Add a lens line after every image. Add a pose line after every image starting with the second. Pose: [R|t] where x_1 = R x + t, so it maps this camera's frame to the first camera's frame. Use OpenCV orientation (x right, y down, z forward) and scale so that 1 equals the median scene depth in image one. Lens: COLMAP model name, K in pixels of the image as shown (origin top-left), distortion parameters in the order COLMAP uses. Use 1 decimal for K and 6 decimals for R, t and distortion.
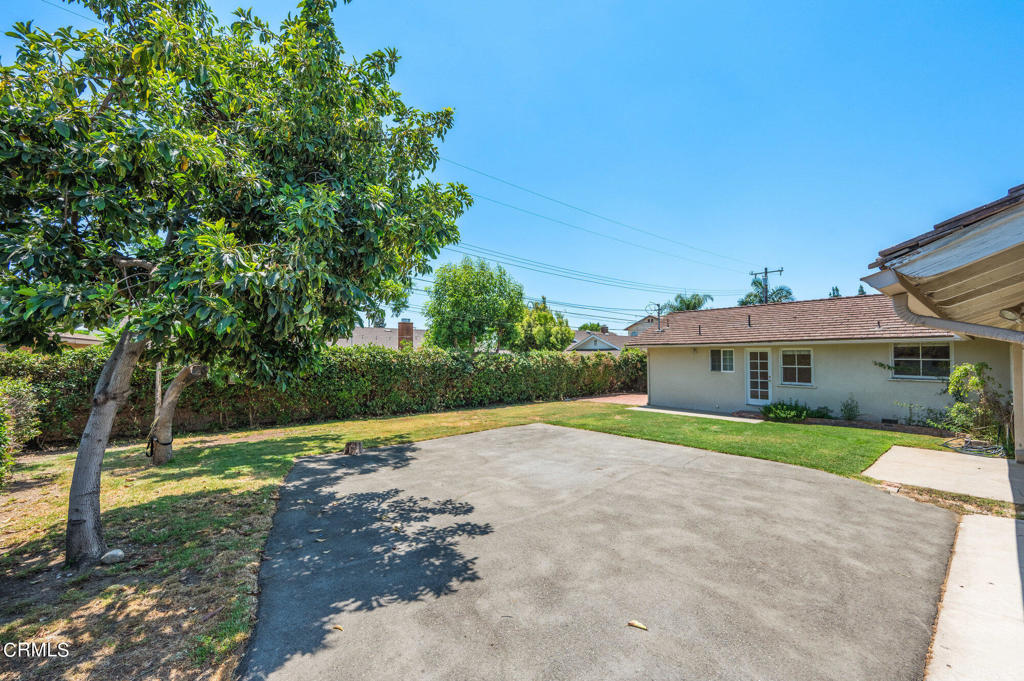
lens RADIAL K [[402.7, 0, 518.3], [0, 402.7, 343.6], [0, 0, 1]] dist [0.002196, 0.000127]
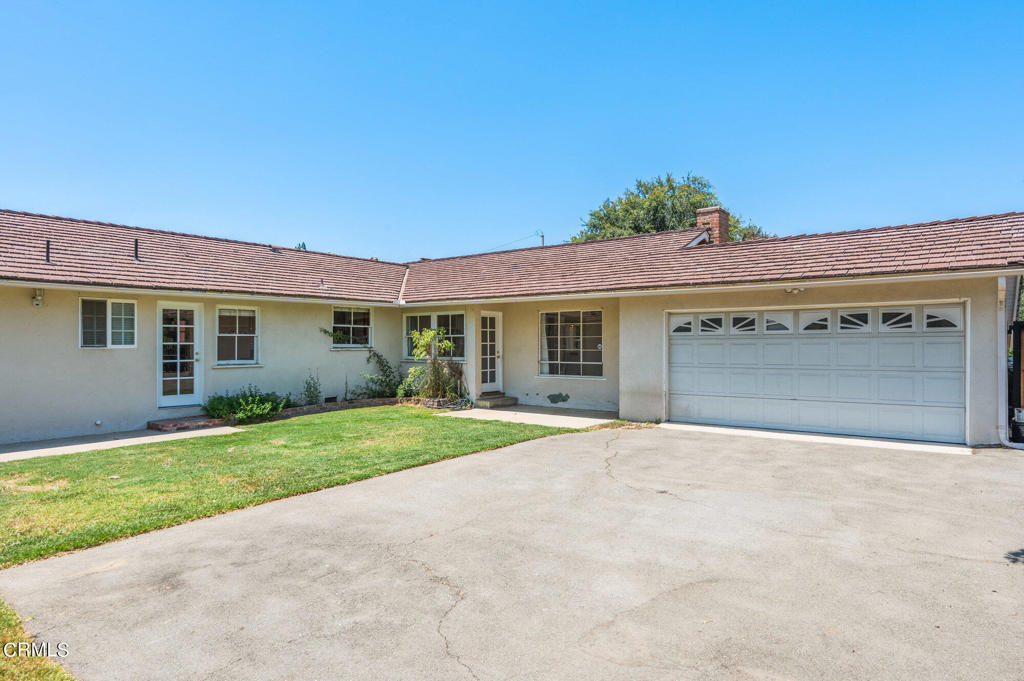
lens RADIAL K [[603.8, 0, 512.0], [0, 603.8, 340.5], [0, 0, 1]] dist [0.000825, 0.000098]
pose [[-0.206189, 0.004345, 0.978503, -0.313159], [-0.026765, 0.999591, -0.010078, 0.061060], [-0.978146, -0.028267, -0.205988, 0.745638]]
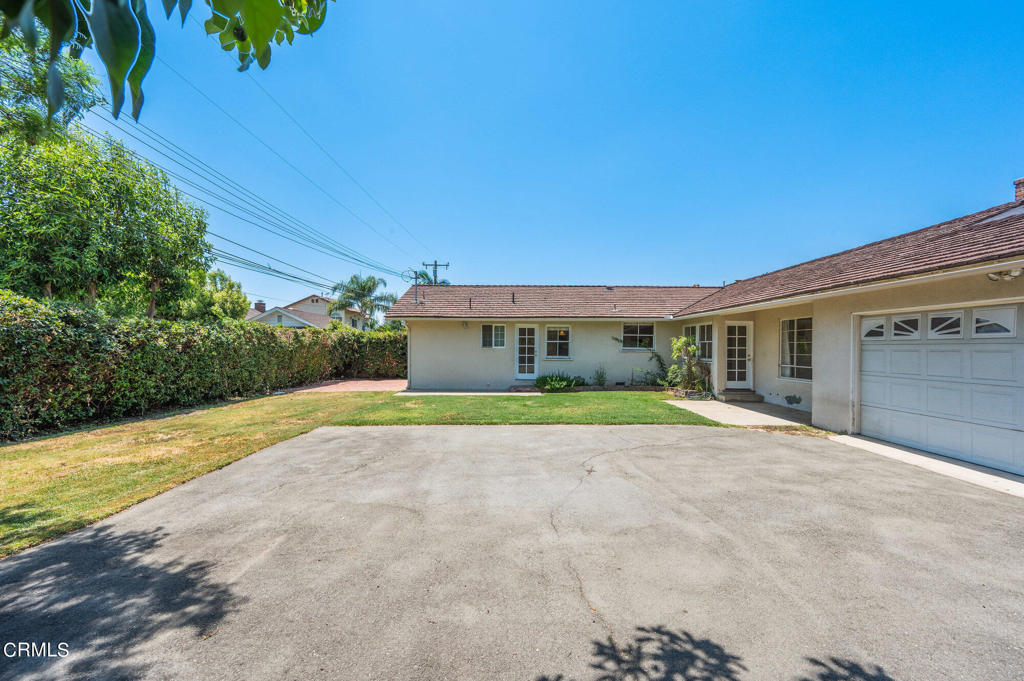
lens RADIAL K [[403.0, 0, 514.4], [0, 403.0, 343.6], [0, 0, 1]] dist [0.001464, 0.000079]
pose [[0.654778, 0.010040, 0.755754, -0.212559], [-0.029879, 0.999474, 0.012609, 0.050291], [-0.755230, -0.030837, 0.654734, 0.355709]]
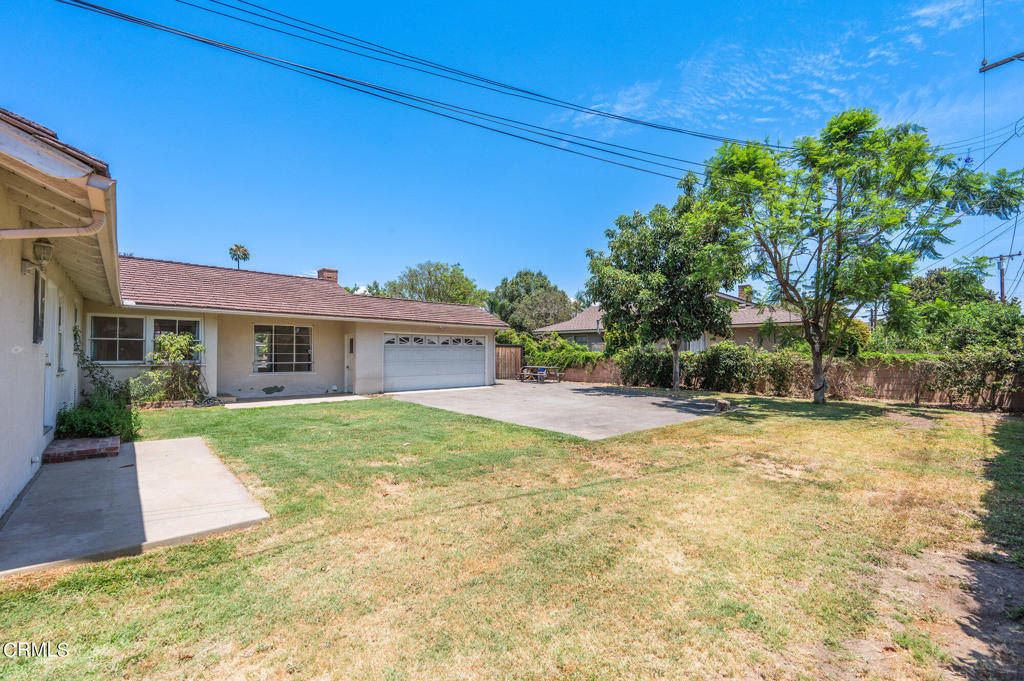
lens RADIAL K [[434.3, 0, 519.7], [0, 434.3, 353.5], [0, 0, 1]] dist [-0.000510, 0.000044]
pose [[-0.998721, -0.001458, -0.050547, 0.172159], [0.000162, 0.999487, -0.032029, 0.096294], [0.050567, -0.031997, -0.998208, 1.480516]]
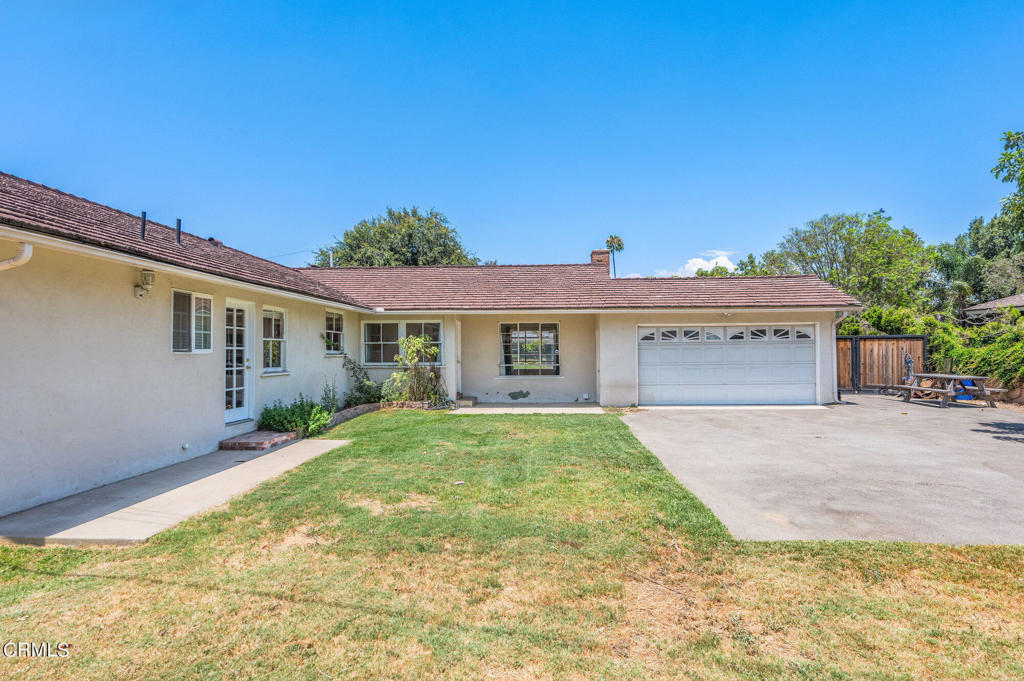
lens RADIAL K [[540.4, 0, 517.5], [0, 540.4, 341.5], [0, 0, 1]] dist [0.001109, 0.000299]
pose [[-0.727170, 0.018400, 0.686211, -0.078704], [-0.013590, 0.999059, -0.041190, 0.083296], [-0.686323, -0.039278, -0.726236, 1.268466]]
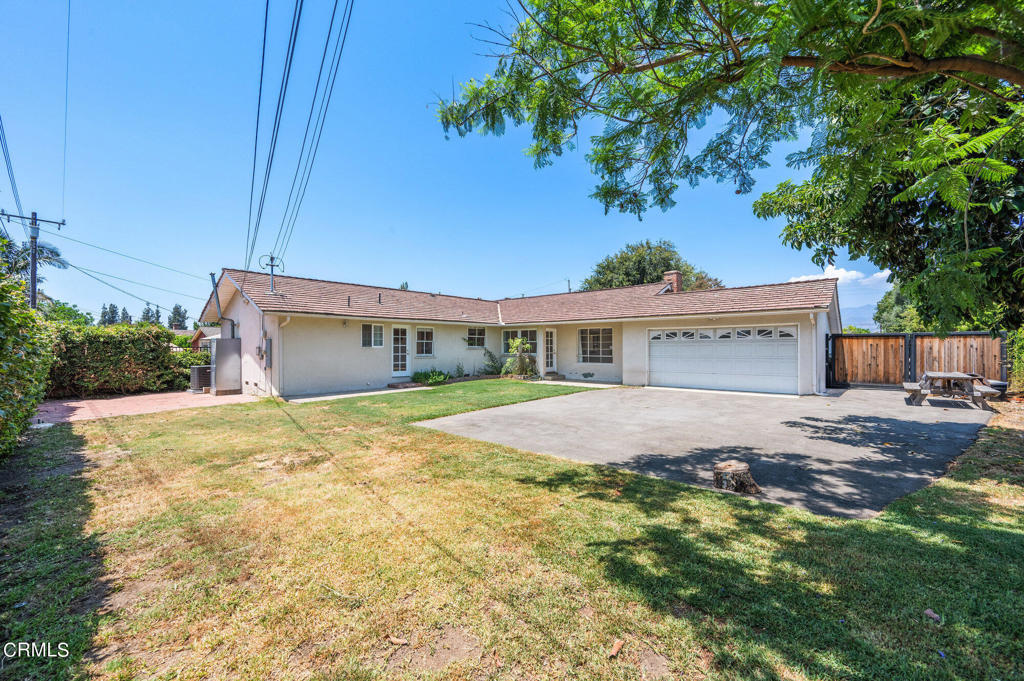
lens RADIAL K [[409.2, 0, 512.0], [0, 409.2, 340.5], [0, 0, 1]] dist [0.001581, -0.000017]
pose [[-0.141616, 0.016300, 0.989787, -0.573912], [-0.027548, 0.999412, -0.020400, 0.070349], [-0.989538, -0.030155, -0.141084, 0.879616]]
